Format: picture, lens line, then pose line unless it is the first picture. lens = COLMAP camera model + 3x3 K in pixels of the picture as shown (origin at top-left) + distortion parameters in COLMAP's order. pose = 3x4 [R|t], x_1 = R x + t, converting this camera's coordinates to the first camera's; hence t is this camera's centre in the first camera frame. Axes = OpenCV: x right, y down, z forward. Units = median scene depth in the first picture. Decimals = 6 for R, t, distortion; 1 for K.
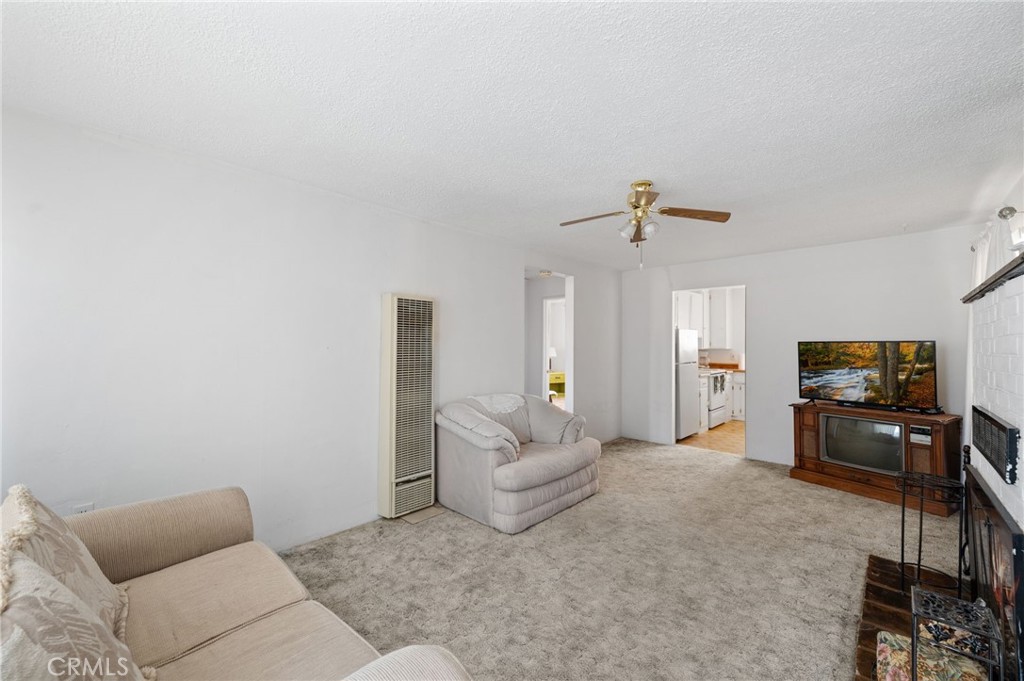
lens RADIAL K [[427.6, 0, 514.6], [0, 427.6, 336.1], [0, 0, 1]] dist [-0.001103, 0.000005]
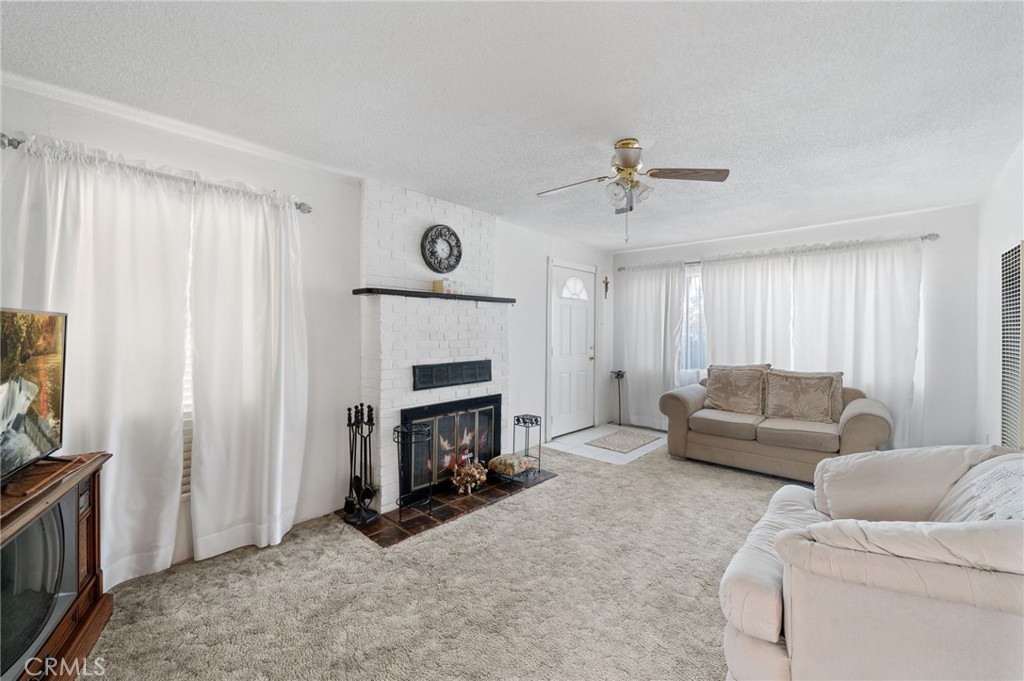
lens RADIAL K [[384.0, 0, 533.0], [0, 384.0, 333.5], [0, 0, 1]] dist [-0.000007, 0.000049]
pose [[-0.999814, -0.002492, -0.019099, 0.399029], [-0.002143, 0.999831, -0.018276, 0.041183], [0.019141, -0.018231, -0.999651, 1.423965]]
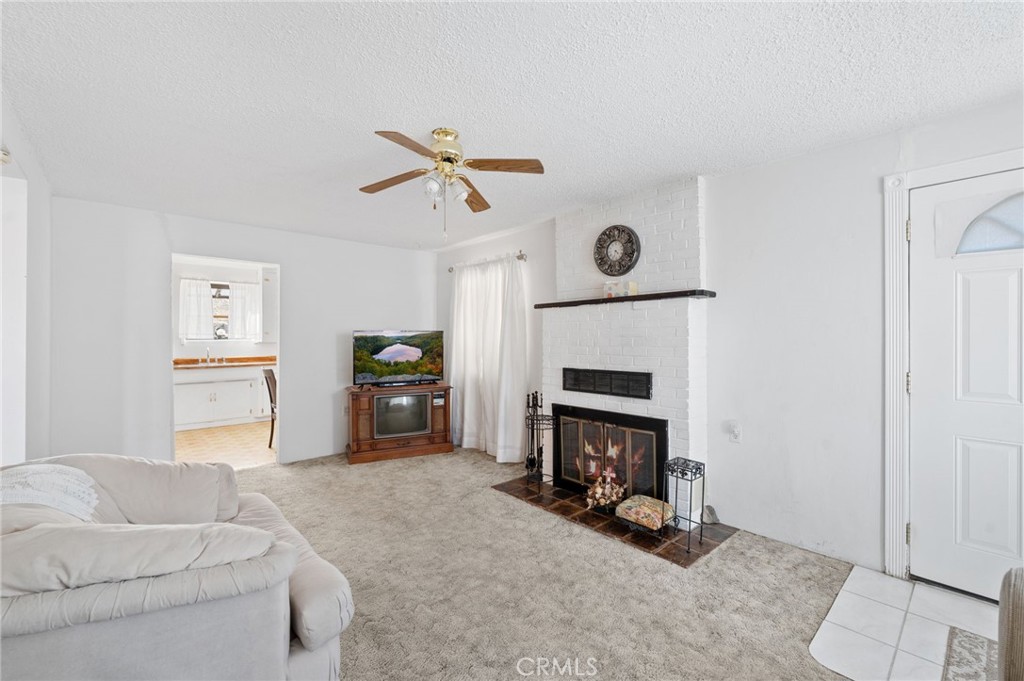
lens RADIAL K [[427.6, 0, 514.6], [0, 427.6, 336.1], [0, 0, 1]] dist [-0.001103, 0.000005]
pose [[0.056579, -0.002311, 0.998395, -0.404731], [-0.018989, 0.999814, 0.003391, 0.017672], [-0.998218, -0.019151, 0.056525, 0.654943]]
